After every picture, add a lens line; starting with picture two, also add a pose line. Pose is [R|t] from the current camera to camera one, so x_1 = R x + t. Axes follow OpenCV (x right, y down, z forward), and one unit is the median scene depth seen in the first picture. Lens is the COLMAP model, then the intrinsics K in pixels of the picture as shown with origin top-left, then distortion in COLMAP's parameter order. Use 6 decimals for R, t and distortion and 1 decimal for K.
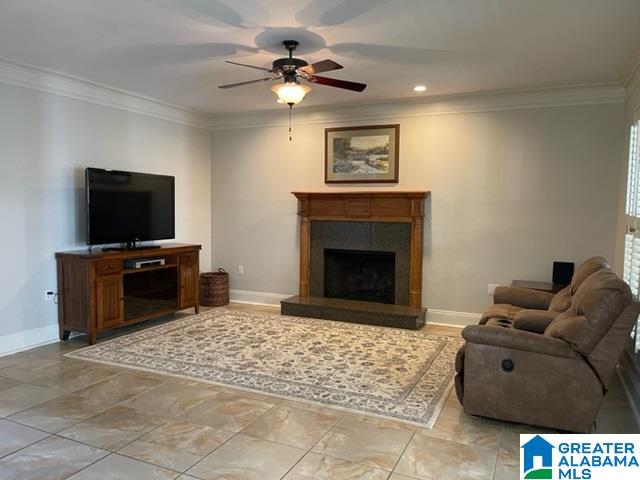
lens RADIAL K [[491.6, 0, 320.0], [0, 491.6, 240.0], [0, 0, 1]] dist [0.044631, -0.001011]
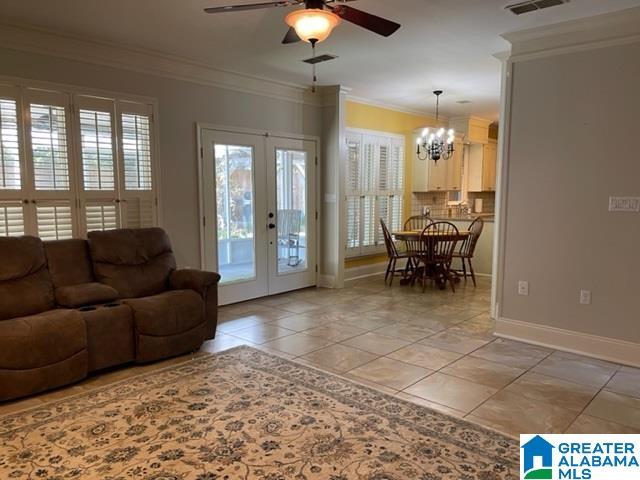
lens RADIAL K [[491.6, 0, 320.0], [0, 491.6, 240.0], [0, 0, 1]] dist [0.044631, -0.001011]
pose [[-0.952453, -0.049329, 0.300665, -0.275020], [0.004219, 0.984577, 0.174899, -0.107744], [-0.304656, 0.167852, -0.937556, 1.585828]]
